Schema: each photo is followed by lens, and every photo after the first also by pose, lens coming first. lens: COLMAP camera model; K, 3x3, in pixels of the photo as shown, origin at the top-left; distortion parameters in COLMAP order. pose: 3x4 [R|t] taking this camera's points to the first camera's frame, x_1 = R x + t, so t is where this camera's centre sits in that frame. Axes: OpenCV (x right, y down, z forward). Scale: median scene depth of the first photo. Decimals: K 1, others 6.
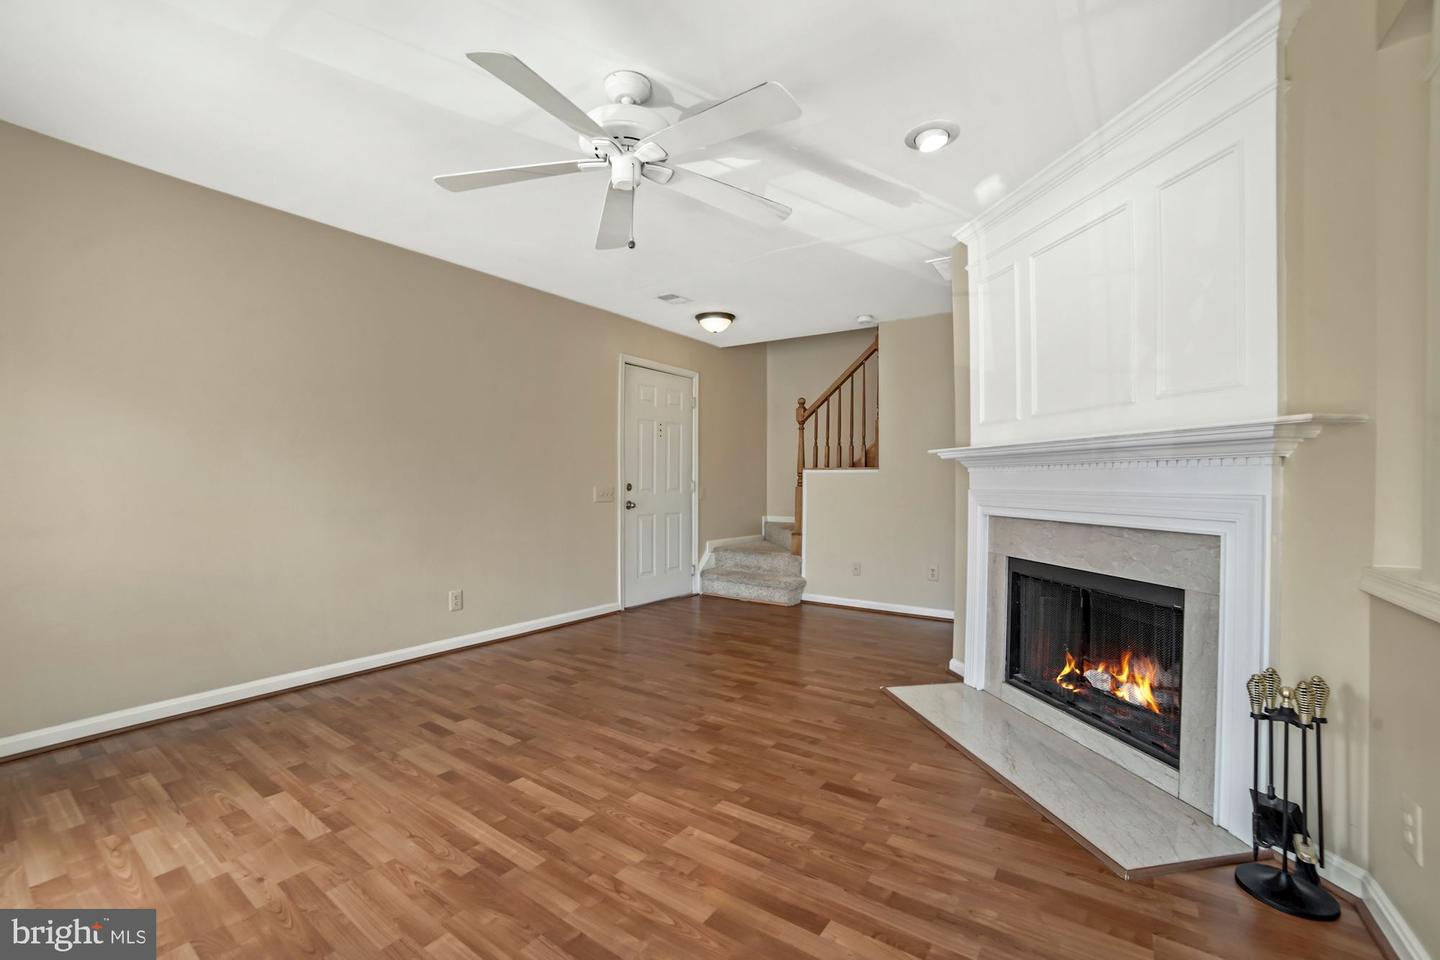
lens RADIAL K [[601.8, 0, 721.2], [0, 601.8, 485.6], [0, 0, 1]] dist [-0.072373, 0.022936]
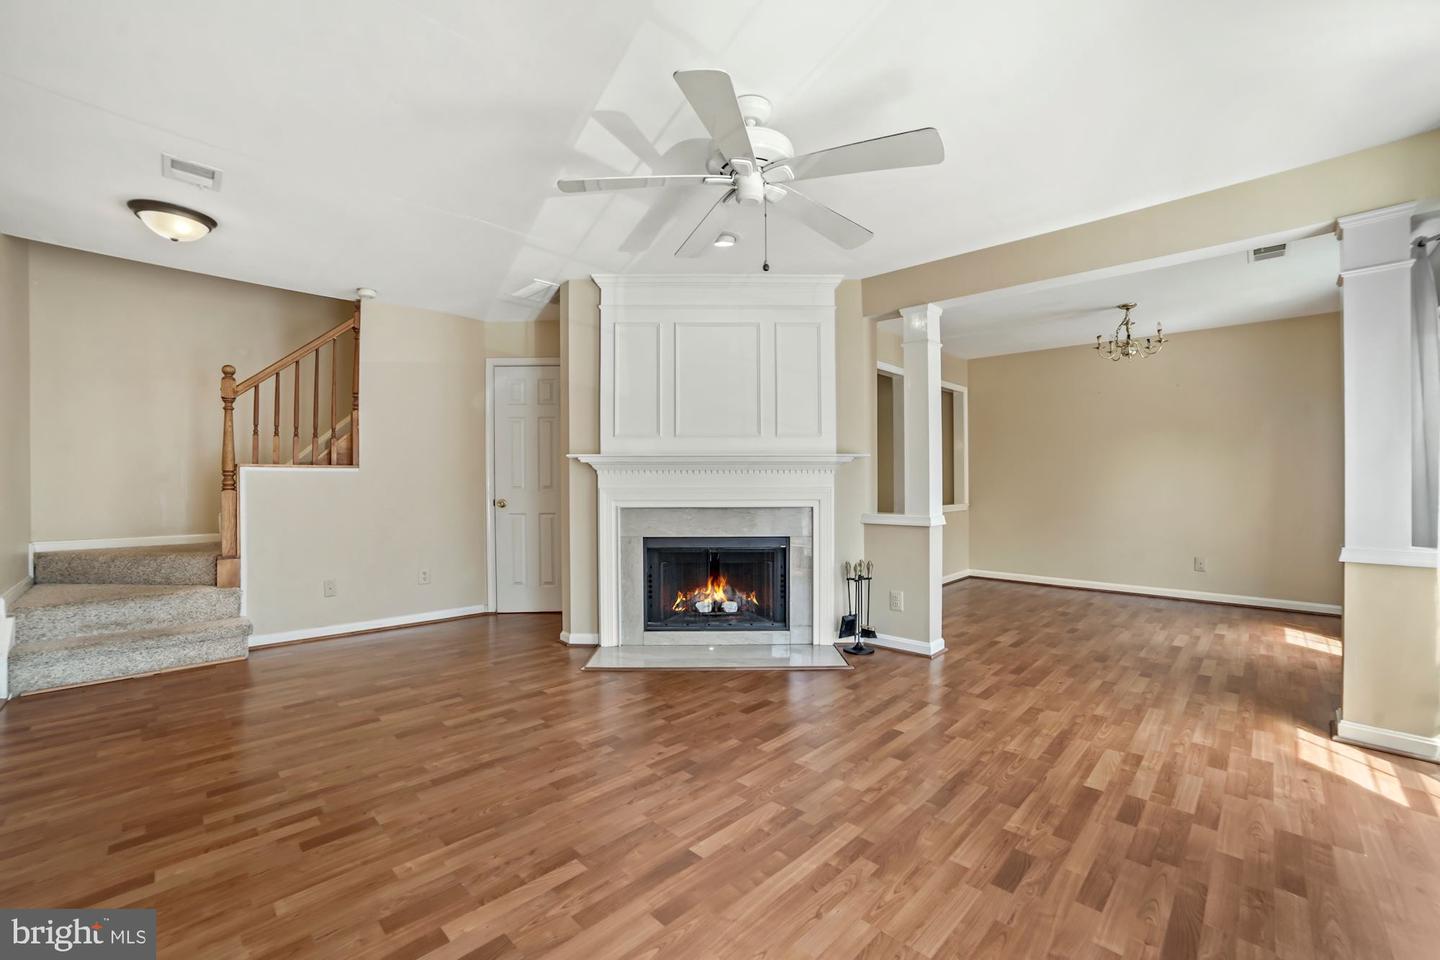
lens RADIAL K [[601.8, 0, 721.2], [0, 601.8, 485.6], [0, 0, 1]] dist [-0.072373, 0.022936]
pose [[0.150906, -0.009789, 0.988500, -0.846778], [0.005756, 0.999943, 0.009024, -0.009225], [-0.988531, 0.004328, 0.150954, 0.624487]]
